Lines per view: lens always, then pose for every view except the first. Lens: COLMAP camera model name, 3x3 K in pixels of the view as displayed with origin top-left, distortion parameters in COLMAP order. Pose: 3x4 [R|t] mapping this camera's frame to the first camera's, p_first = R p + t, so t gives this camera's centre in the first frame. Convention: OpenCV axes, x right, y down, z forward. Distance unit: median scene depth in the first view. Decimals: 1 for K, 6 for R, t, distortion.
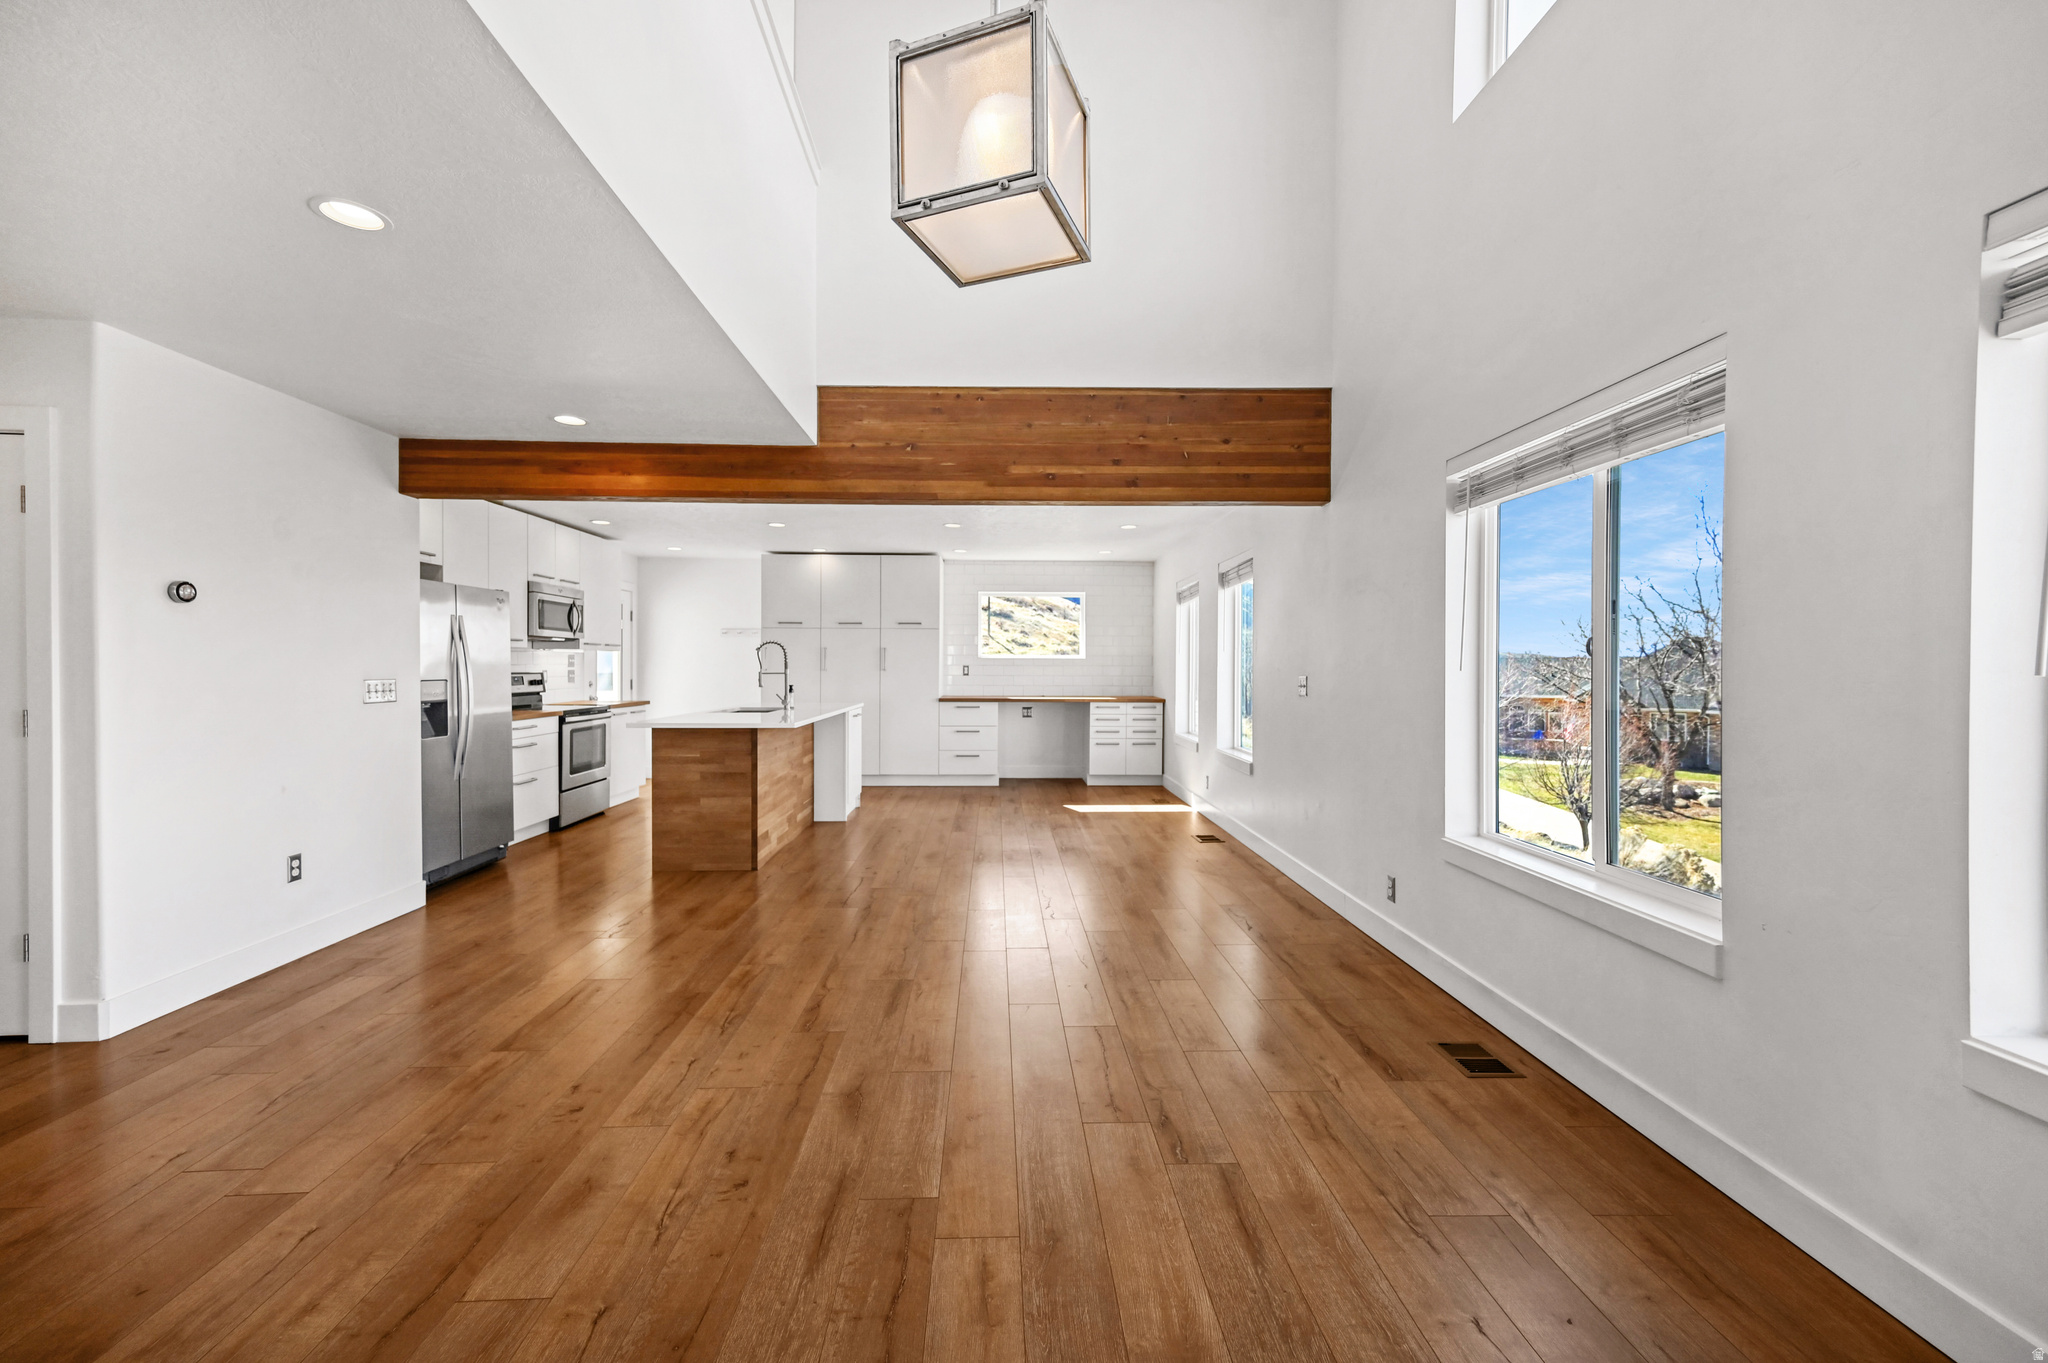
lens RADIAL K [[822.2, 0, 1032.4], [0, 822.2, 668.4], [0, 0, 1]] dist [0.013802, 0.000584]
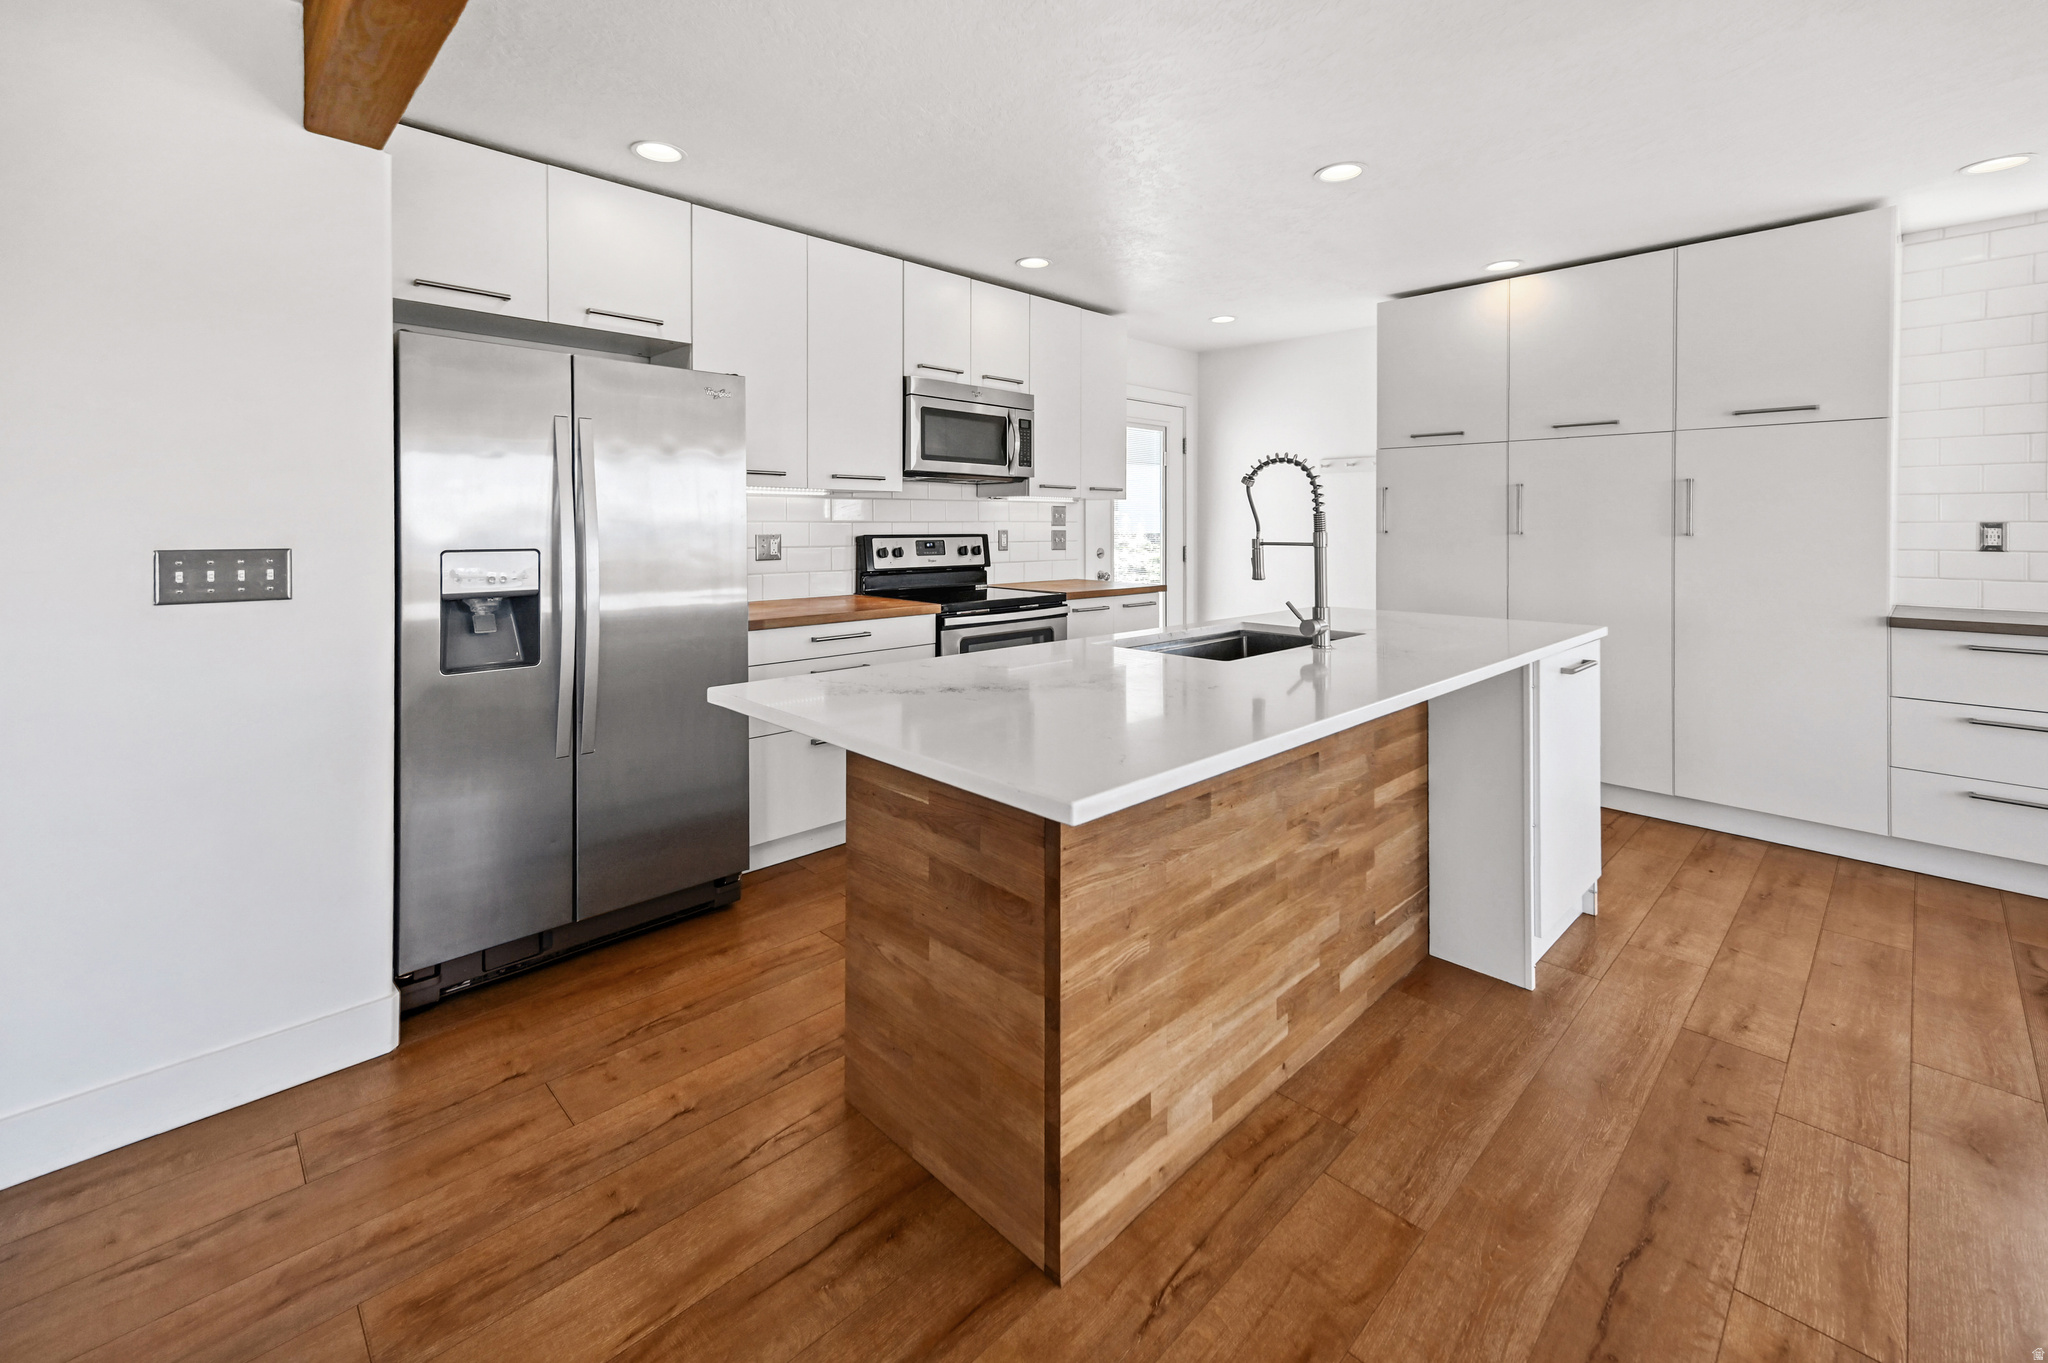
lens RADIAL K [[822.2, 0, 1036.1], [0, 822.2, 521.2], [0, 0, 1]] dist [0.013802, 0.000584]
pose [[0.652012, -0.002580, -0.758204, -0.133303], [-0.003660, 0.999972, -0.006551, -0.001590], [0.758200, 0.007046, 0.651984, 0.819599]]
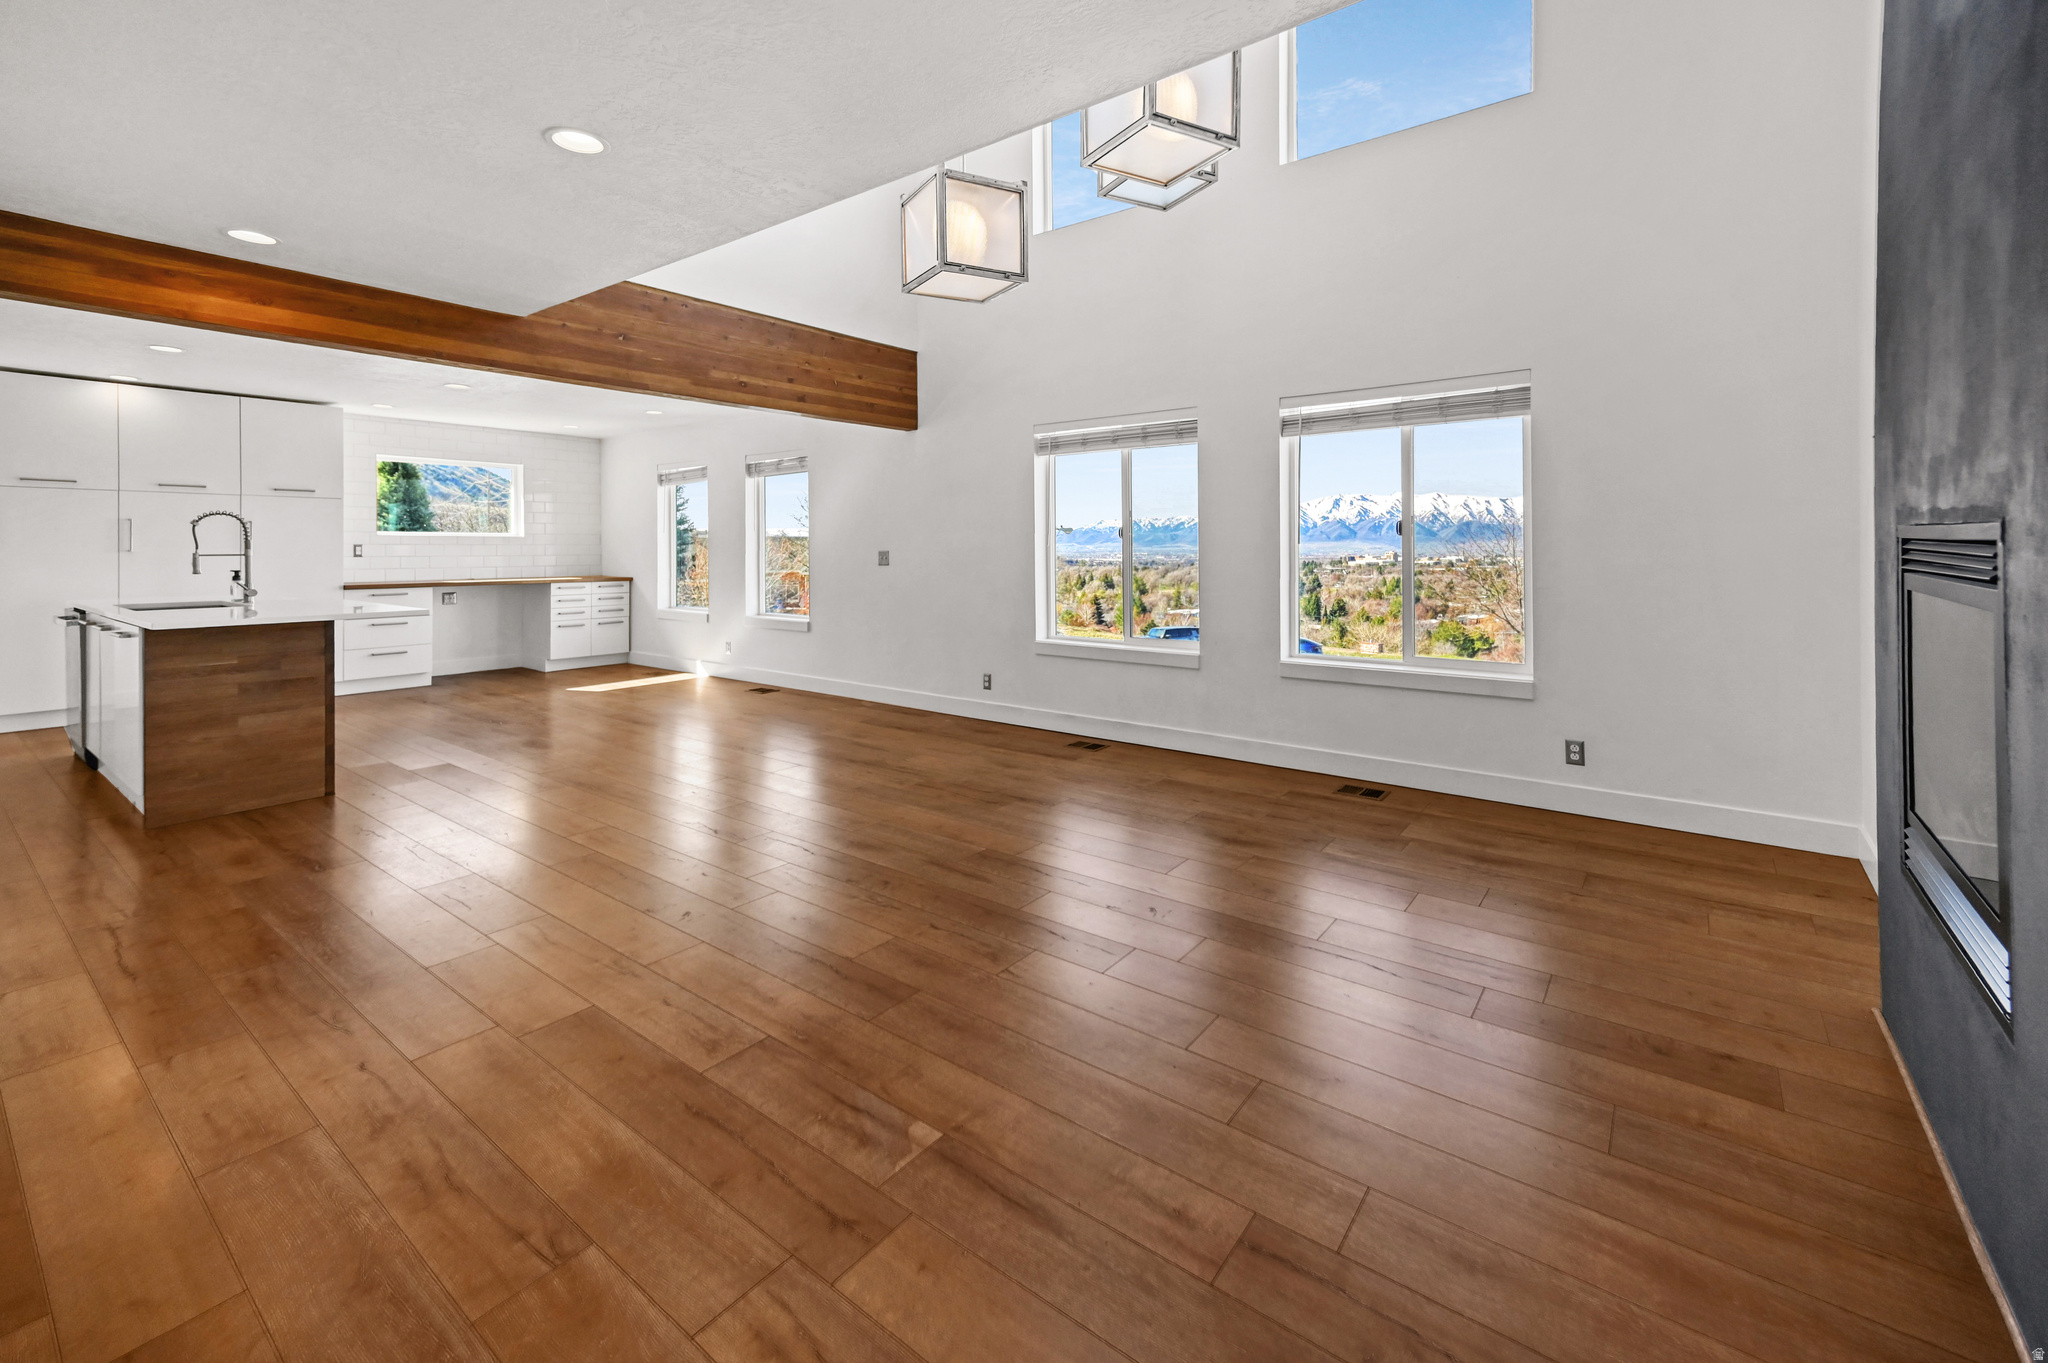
lens RADIAL K [[822.2, 0, 1046.3], [0, 822.2, 544.0], [0, 0, 1]] dist [0.013802, 0.000584]
pose [[0.630560, -0.002240, 0.776138, -0.529443], [0.005473, 0.999984, -0.001560, 0.001325], [-0.776122, 0.005232, 0.630562, -0.073883]]
